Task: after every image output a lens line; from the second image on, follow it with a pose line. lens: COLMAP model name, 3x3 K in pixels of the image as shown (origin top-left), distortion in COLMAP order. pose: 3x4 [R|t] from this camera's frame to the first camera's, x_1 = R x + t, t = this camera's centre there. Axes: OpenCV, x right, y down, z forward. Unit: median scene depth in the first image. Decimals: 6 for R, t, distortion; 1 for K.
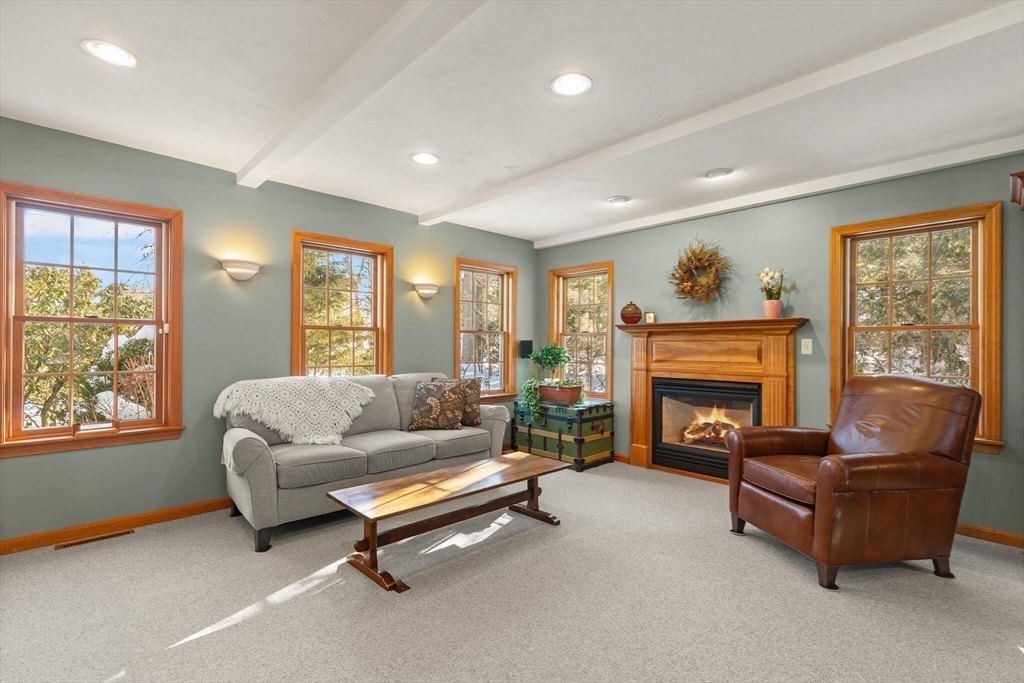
lens RADIAL K [[464.0, 0, 510.5], [0, 464.0, 341.7], [0, 0, 1]] dist [0.003984, -0.001869]
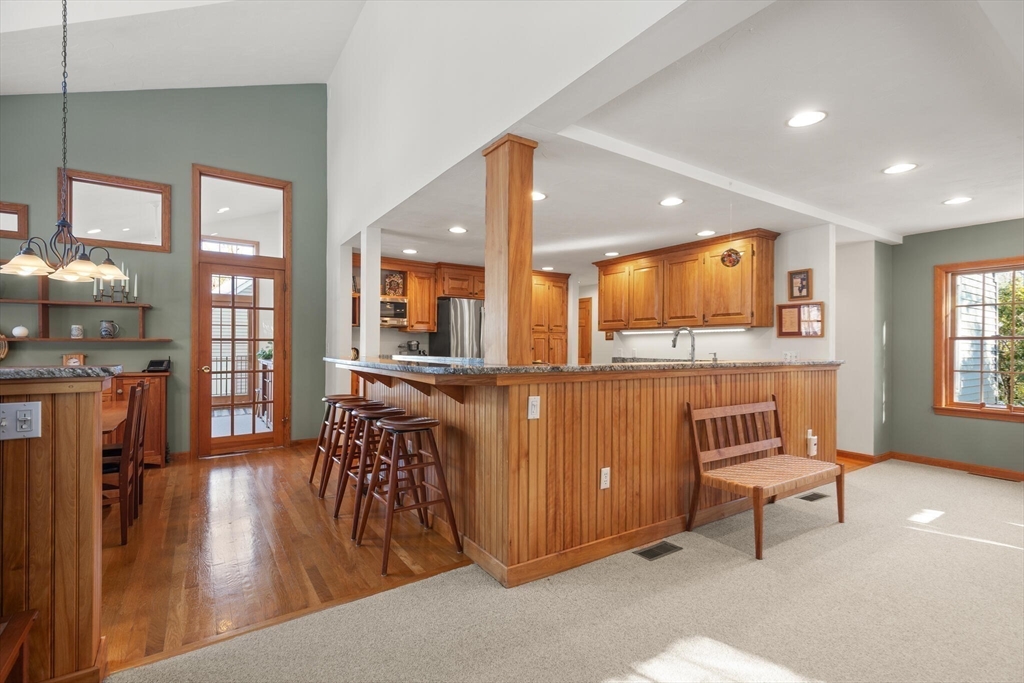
lens RADIAL K [[464.0, 0, 522.6], [0, 464.0, 342.5], [0, 0, 1]] dist [0.003984, -0.001869]
pose [[-0.157238, -0.015875, -0.987433, 0.615285], [0.000132, 0.999870, -0.016096, -0.005062], [0.987561, -0.002661, -0.157216, -0.216261]]
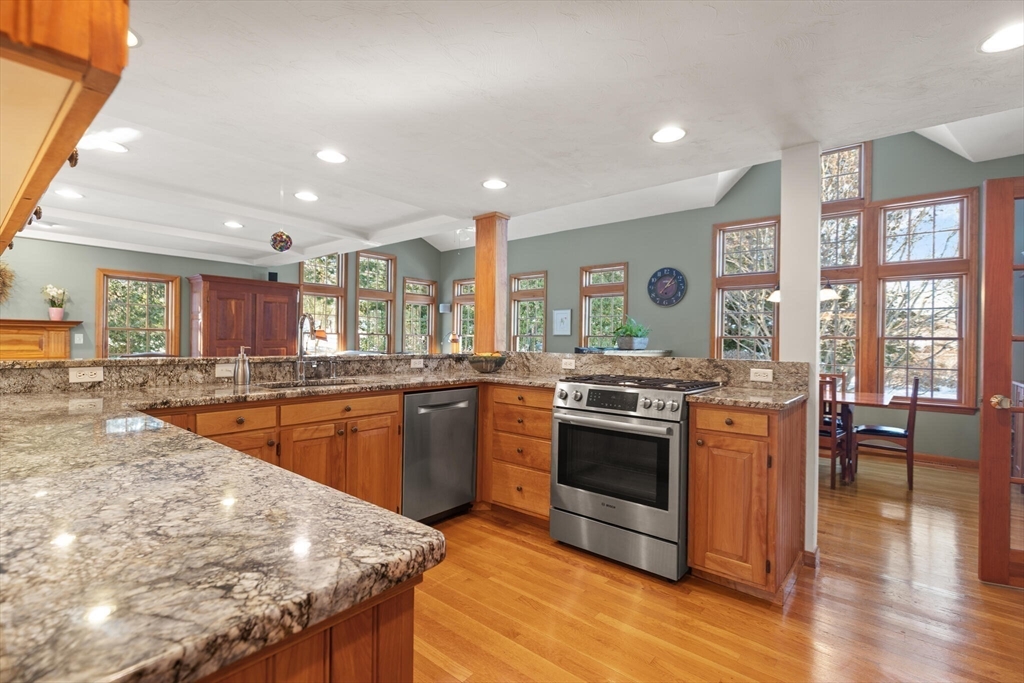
lens RADIAL K [[464.0, 0, 518.8], [0, 464.0, 345.6], [0, 0, 1]] dist [0.003984, -0.001869]
pose [[-0.119124, -0.015257, 0.992762, -0.978079], [-0.021550, 0.999686, 0.012778, -0.016469], [-0.992646, -0.019872, -0.119415, -0.270469]]
